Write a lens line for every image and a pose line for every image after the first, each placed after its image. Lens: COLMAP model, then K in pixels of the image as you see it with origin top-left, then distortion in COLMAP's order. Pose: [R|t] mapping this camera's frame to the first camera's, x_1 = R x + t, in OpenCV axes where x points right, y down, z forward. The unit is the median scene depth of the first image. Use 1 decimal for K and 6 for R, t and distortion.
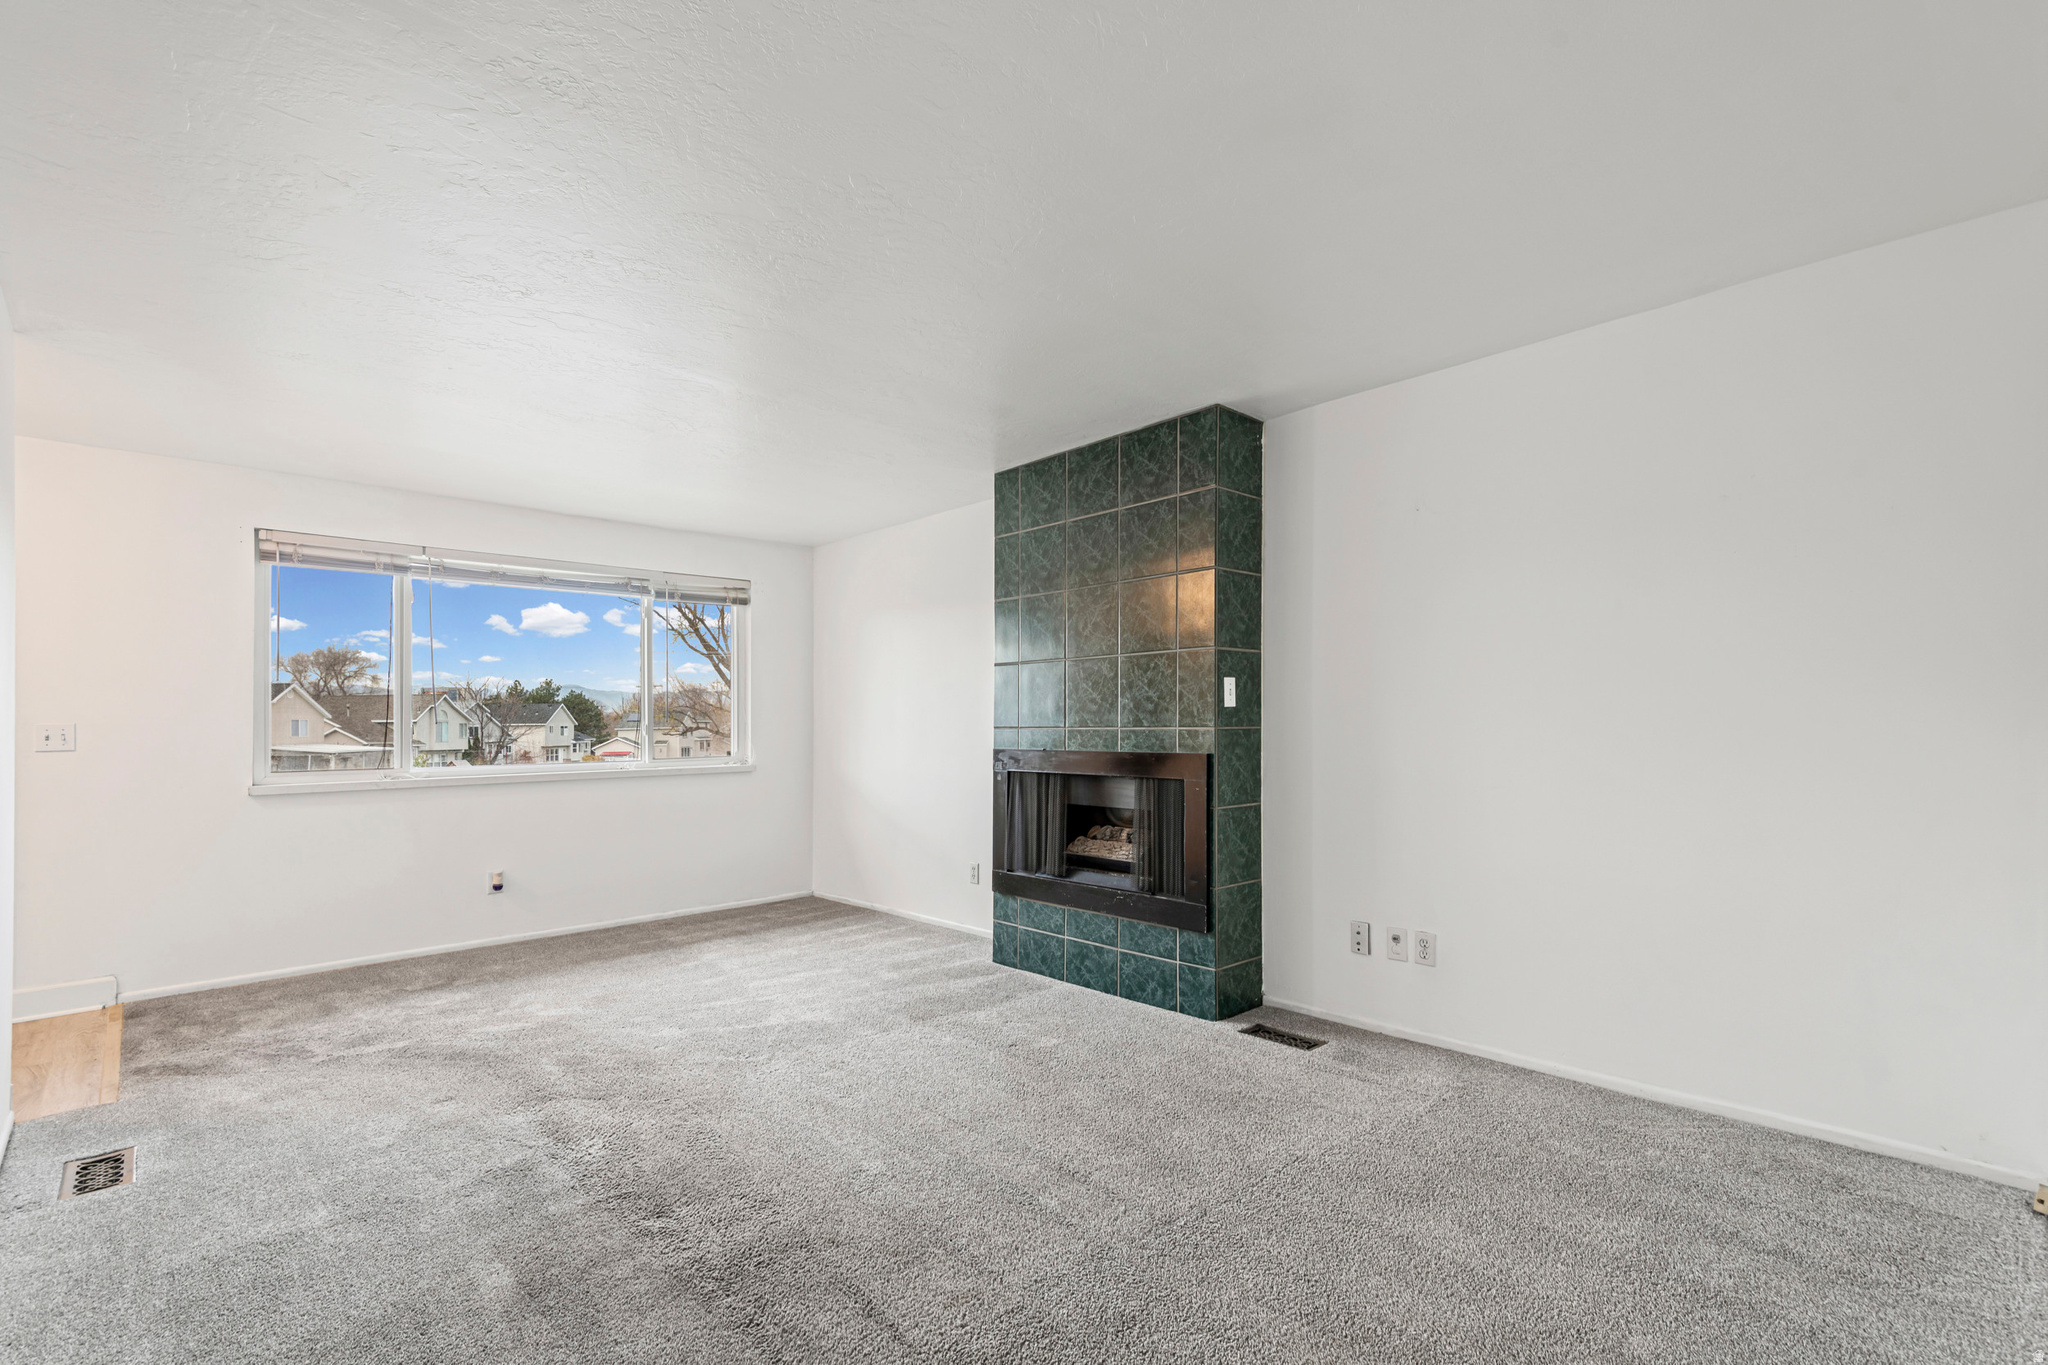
lens RADIAL K [[925.3, 0, 1024.3], [0, 925.3, 717.7], [0, 0, 1]] dist [0.022515, -0.018605]
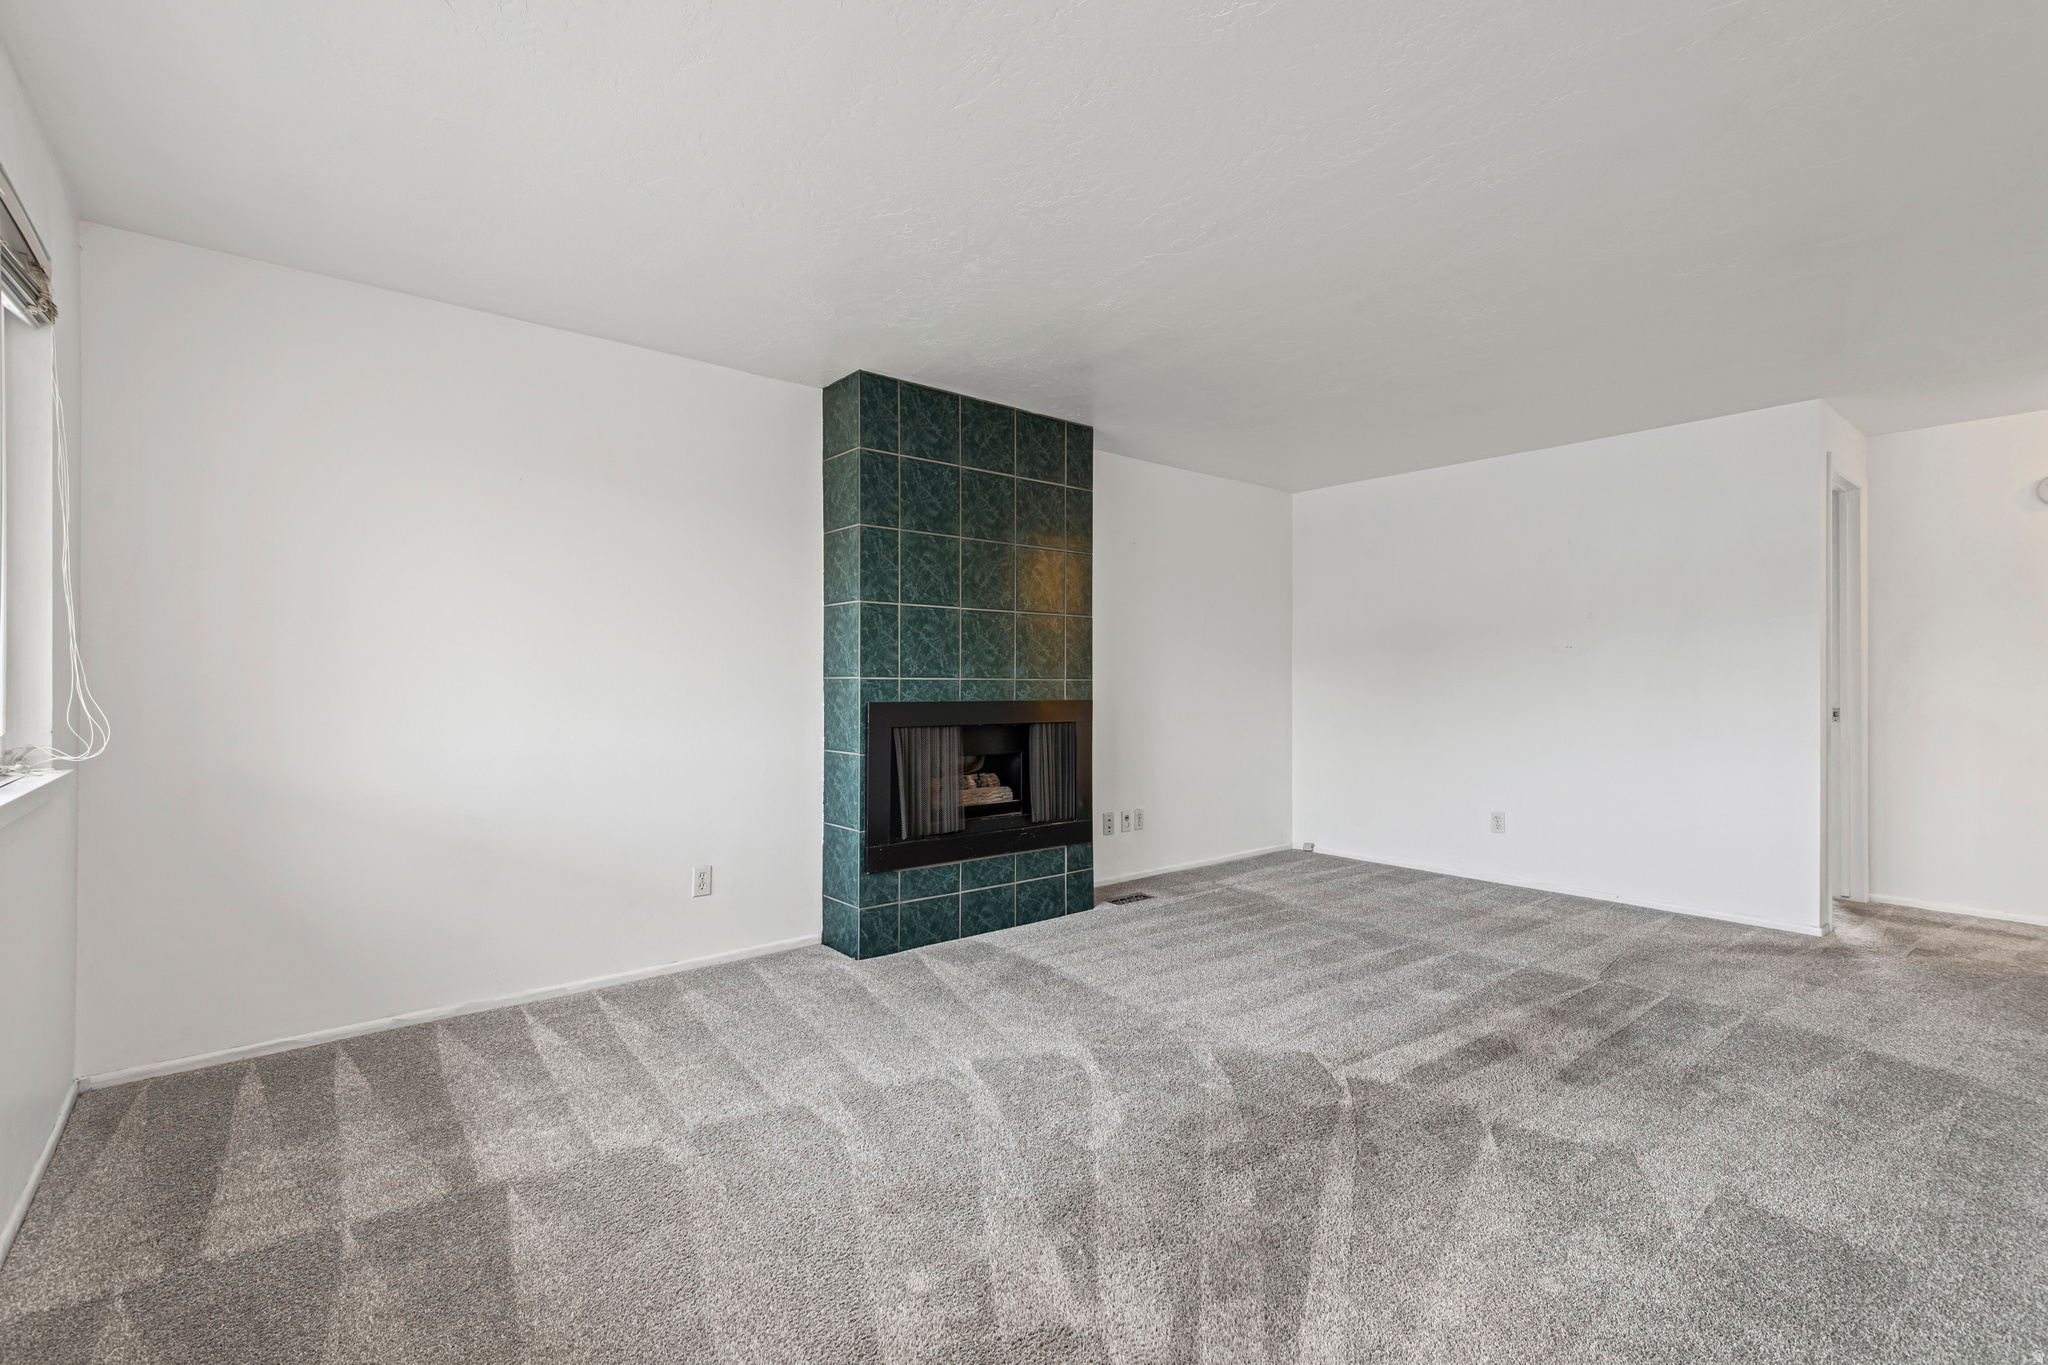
lens RADIAL K [[915.4, 0, 1038.0], [0, 915.4, 677.6], [0, 0, 1]] dist [0.030950, -0.012951]
pose [[0.061294, 0.011283, 0.998056, -0.939991], [-0.012302, 0.999869, -0.010548, 0.020079], [-0.998044, -0.011631, 0.061425, 0.882783]]
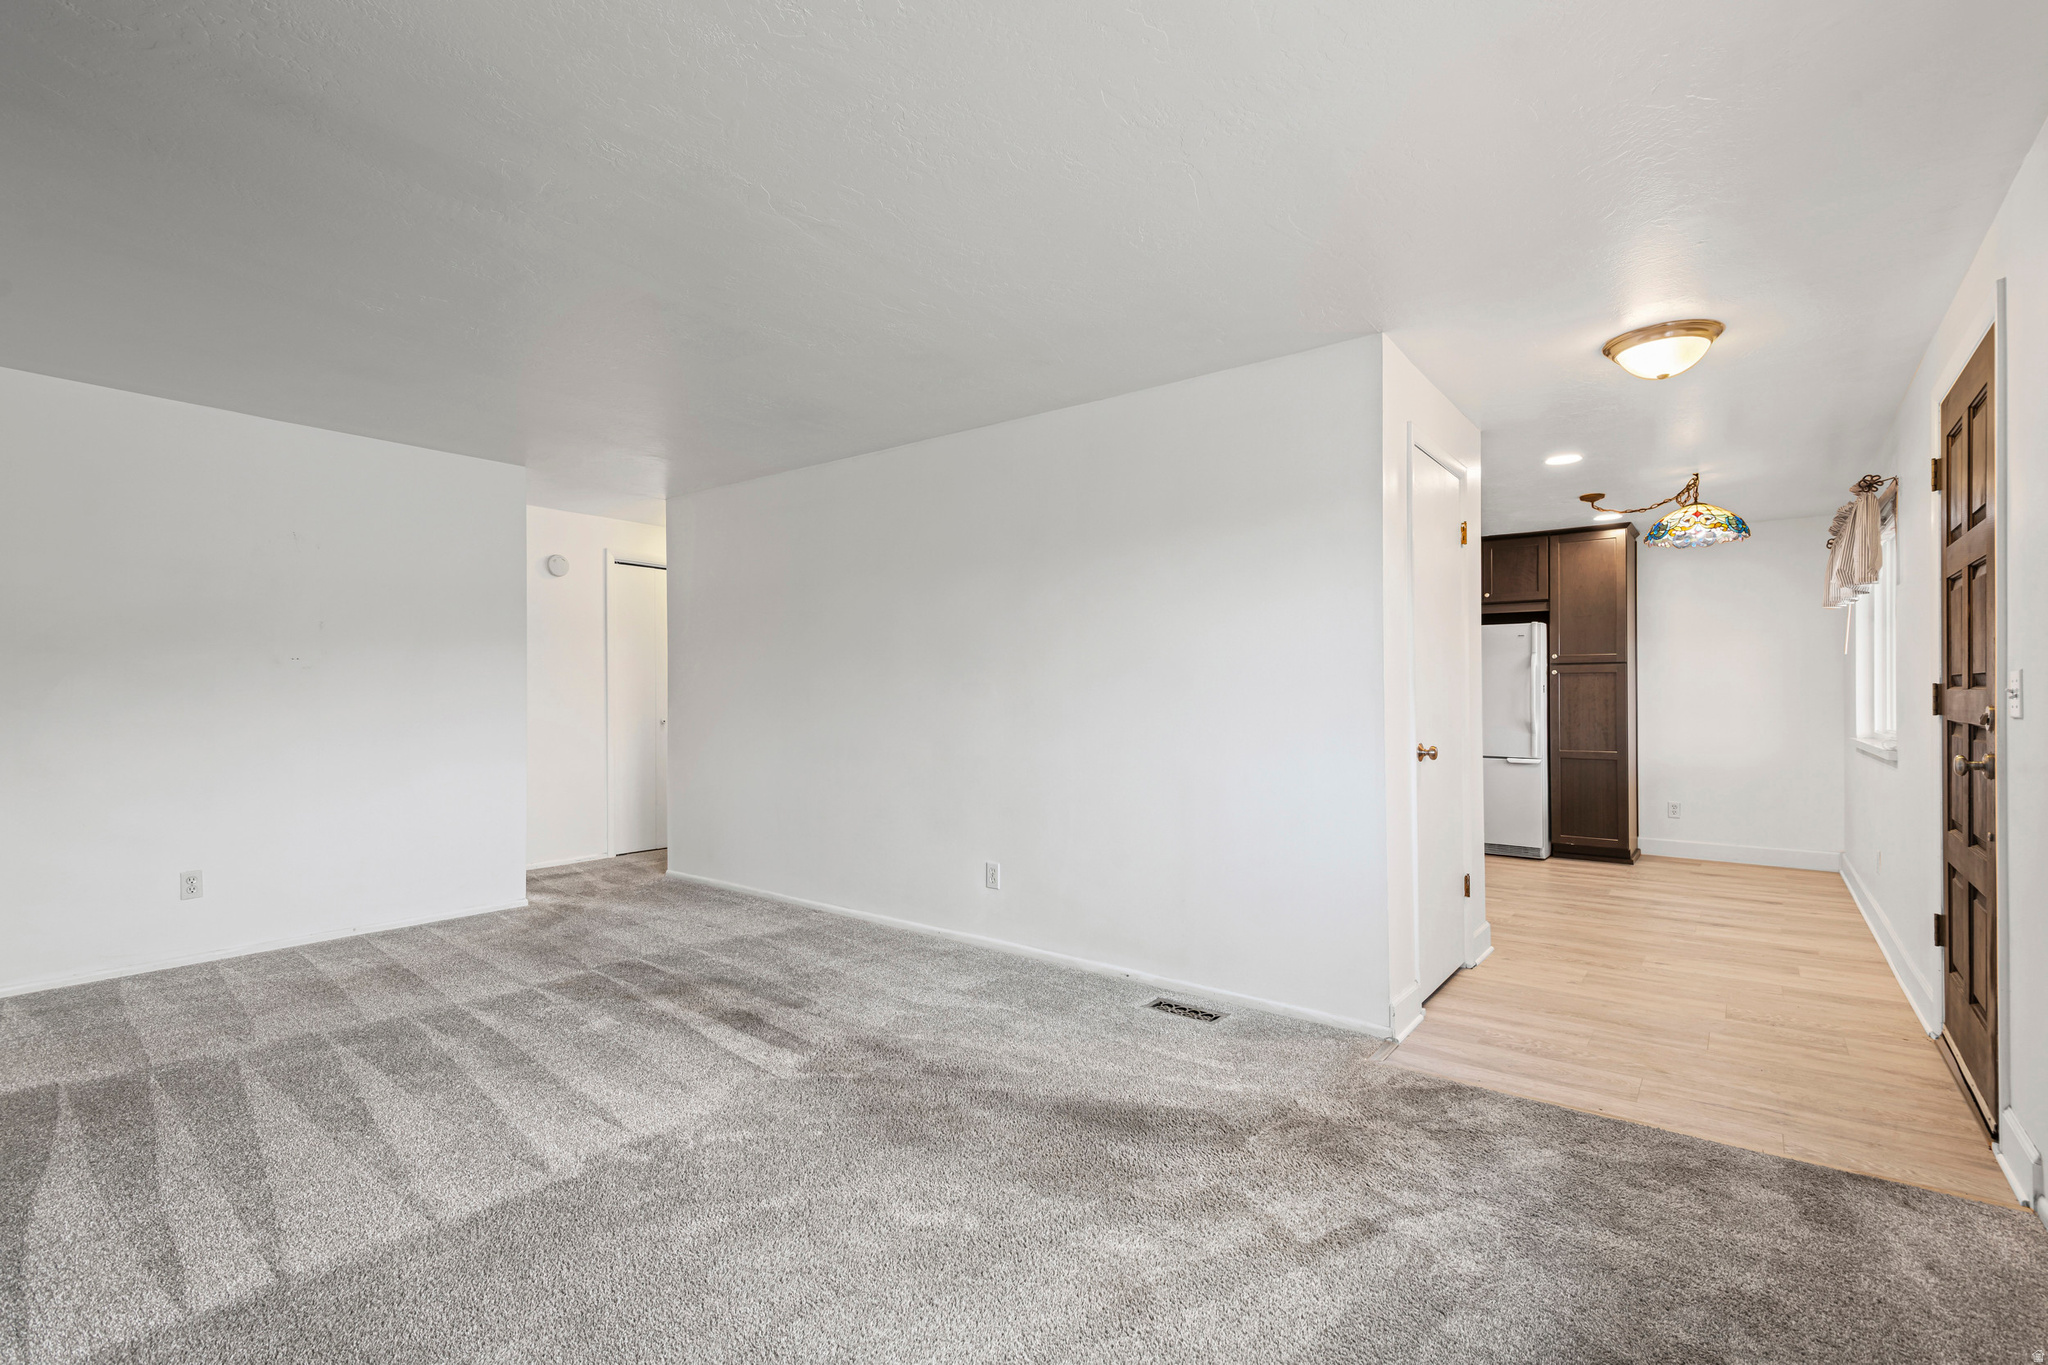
lens RADIAL K [[927.4, 0, 1004.1], [0, 927.4, 714.3], [0, 0, 1]] dist [0.036307, -0.020547]
pose [[-0.990537, 0.013339, -0.136599, -0.334073], [0.011600, 0.999841, 0.013523, 0.018050], [0.136758, 0.011810, -0.990534, 1.408742]]
